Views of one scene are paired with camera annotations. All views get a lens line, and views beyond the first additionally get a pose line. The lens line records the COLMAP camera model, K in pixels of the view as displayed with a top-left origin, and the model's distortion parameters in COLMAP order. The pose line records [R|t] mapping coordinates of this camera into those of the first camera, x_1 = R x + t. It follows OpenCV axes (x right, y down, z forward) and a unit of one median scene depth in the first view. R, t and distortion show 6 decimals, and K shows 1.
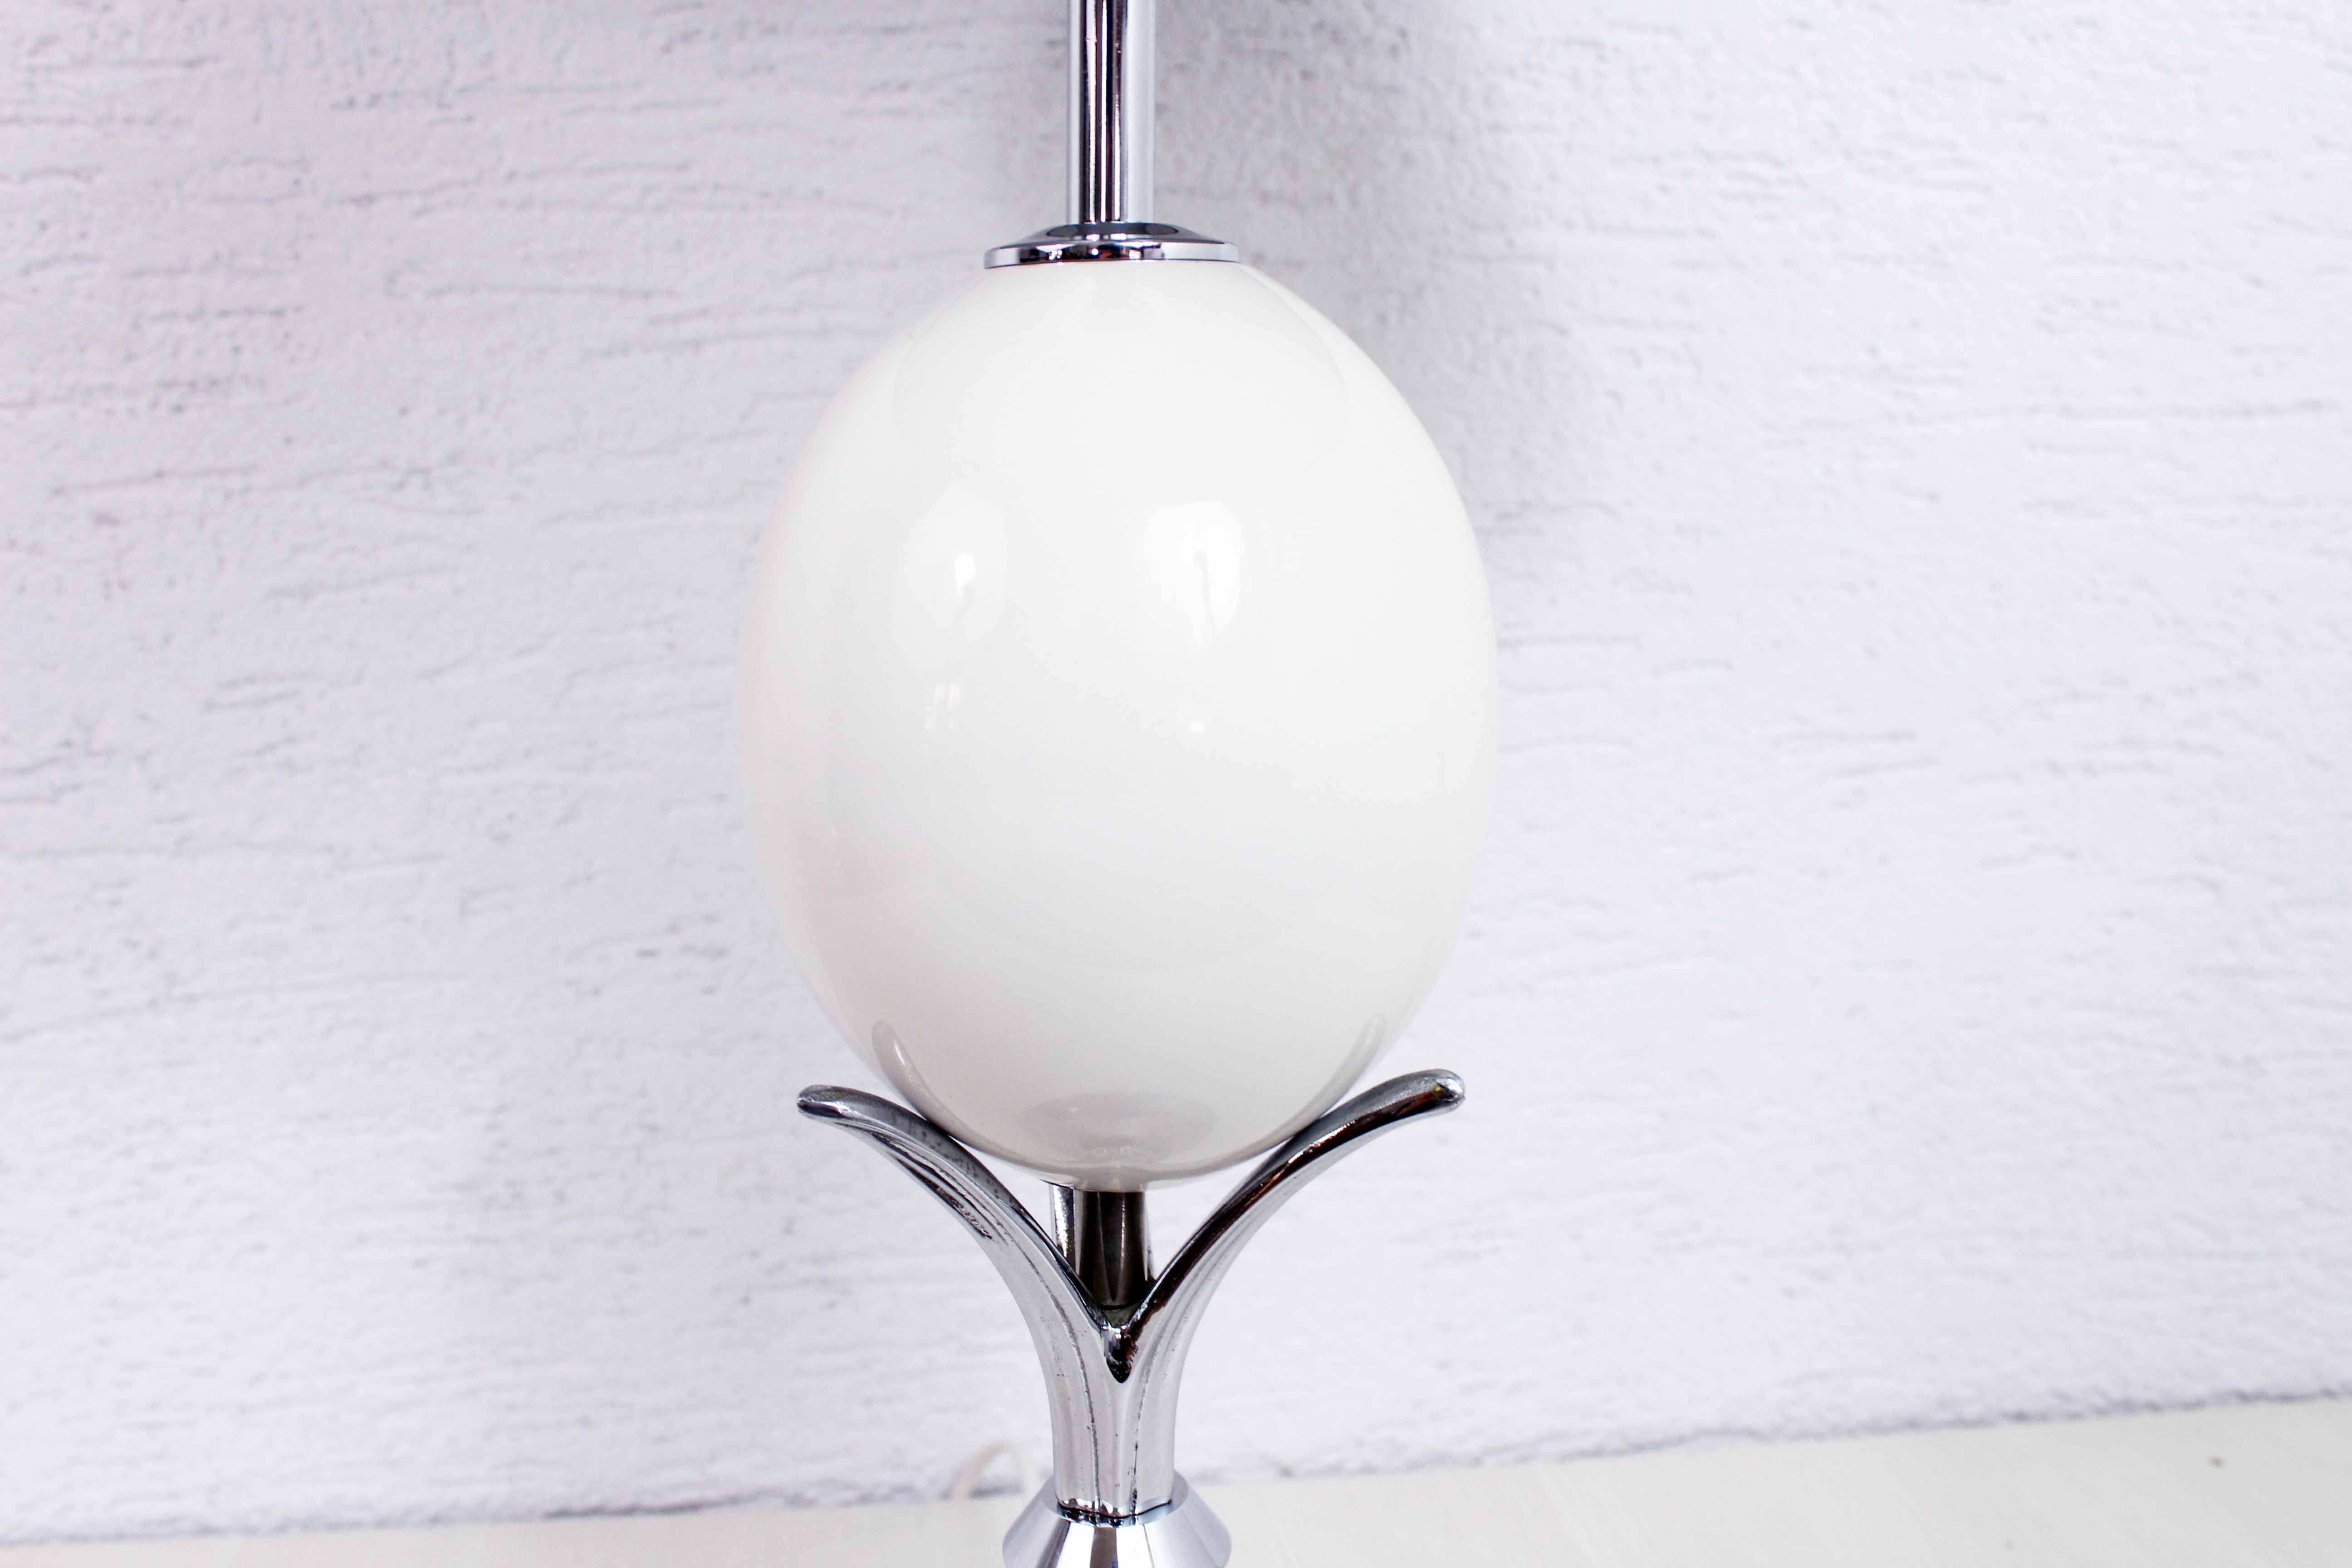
lens RADIAL K [[2161.6, 0, 1181.2], [0, 2161.6, 750.3], [0, 0, 1]] dist [-0.172260, 0.175099]
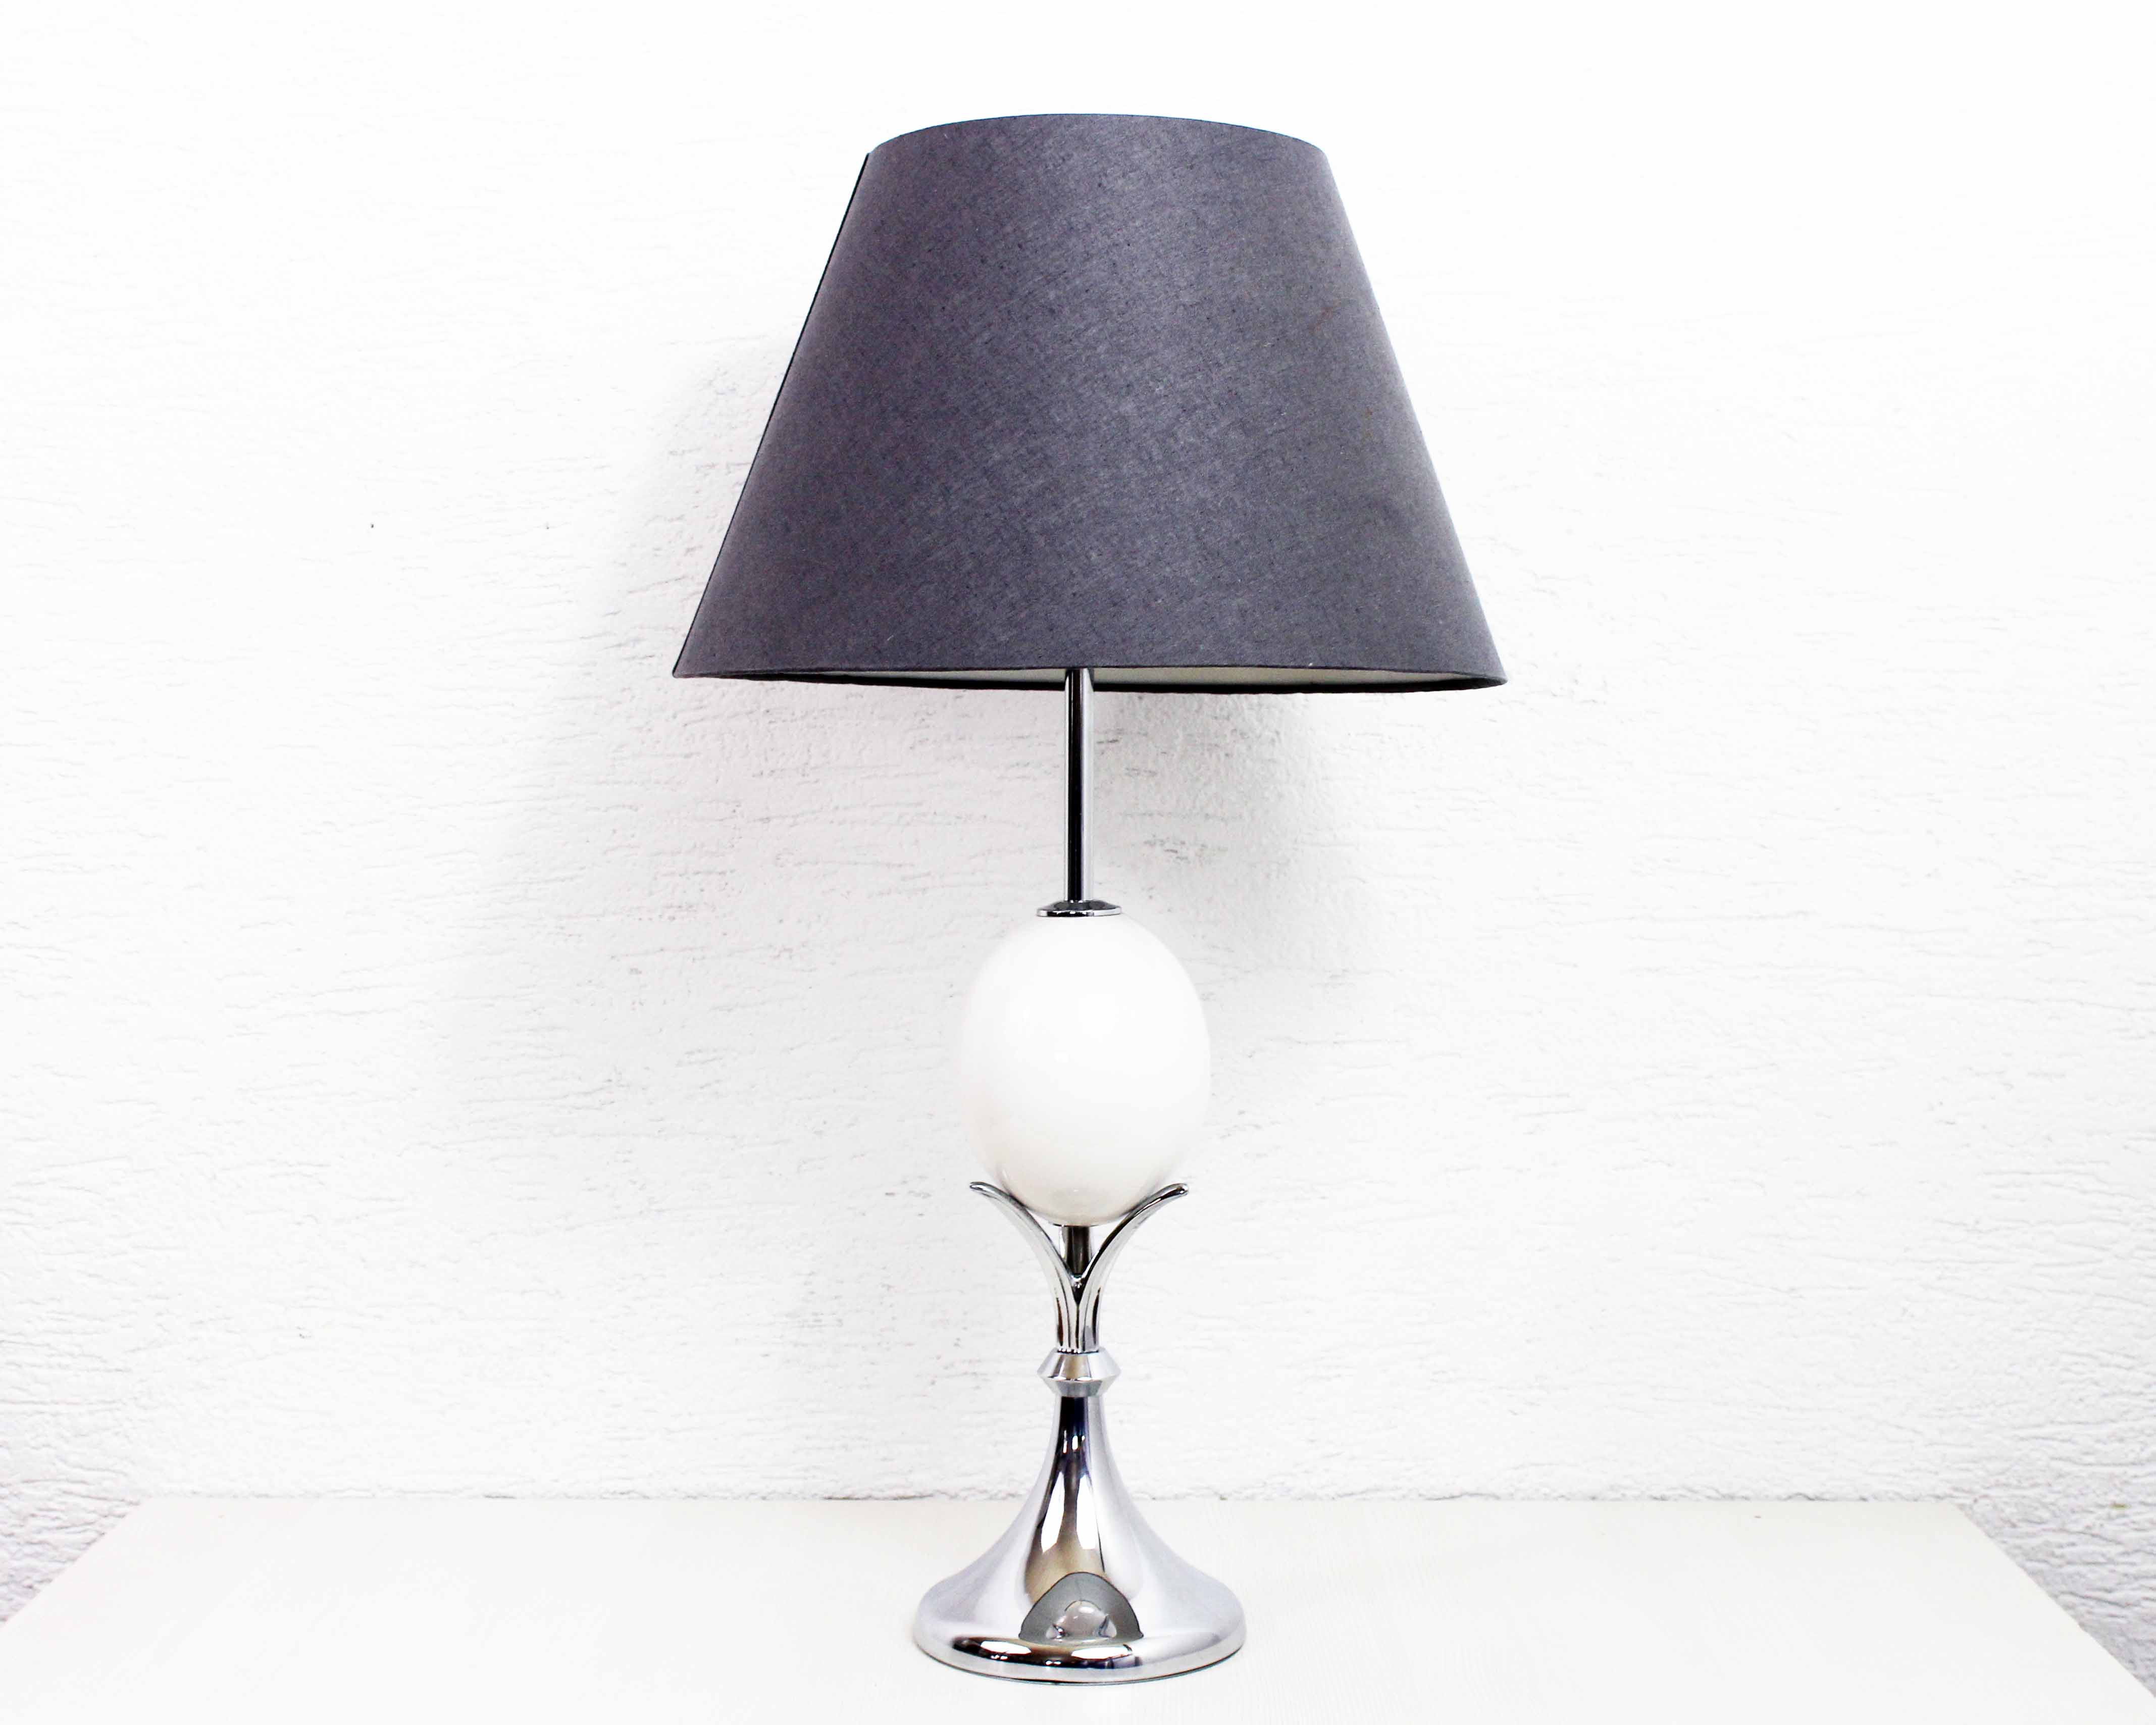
lens RADIAL K [[3204.3, 0, 1078.0], [0, 3204.3, 862.5], [0, 0, 1]] dist [-0.120245, 0.000518]
pose [[0.991170, 0.006104, -0.132455, 0.320442], [-0.020228, 0.994209, -0.105546, 0.102381], [0.131043, 0.107293, 0.985554, -1.978664]]
